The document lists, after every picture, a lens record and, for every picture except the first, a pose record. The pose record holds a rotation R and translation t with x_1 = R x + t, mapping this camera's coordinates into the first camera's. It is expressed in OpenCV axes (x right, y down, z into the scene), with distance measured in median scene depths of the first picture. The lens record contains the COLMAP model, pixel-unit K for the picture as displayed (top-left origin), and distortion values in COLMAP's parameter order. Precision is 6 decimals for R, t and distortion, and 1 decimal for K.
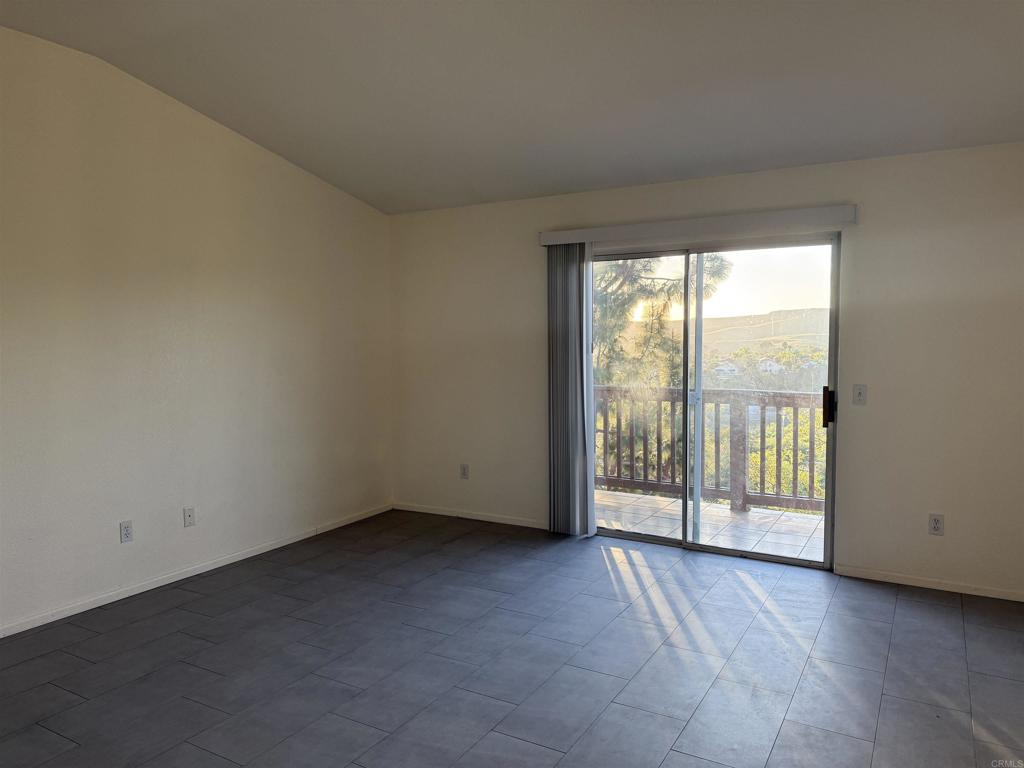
lens RADIAL K [[710.6, 0, 501.6], [0, 710.6, 389.8], [0, 0, 1]] dist [0.024454, -0.050699]
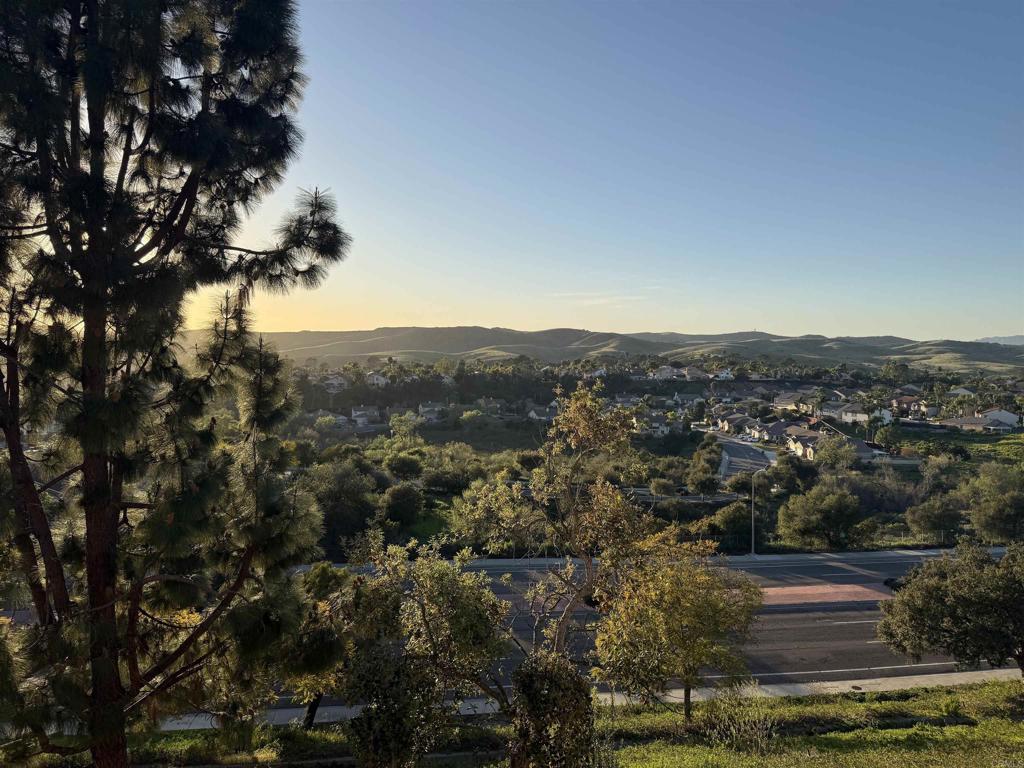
lens RADIAL K [[710.6, 0, 506.4], [0, 710.6, 369.8], [0, 0, 1]] dist [0.024454, -0.050699]
pose [[0.857081, 0.014016, 0.514991, 0.099043], [0.009889, 0.998998, -0.043647, -0.023312], [-0.515087, 0.042502, 0.856084, 0.332229]]
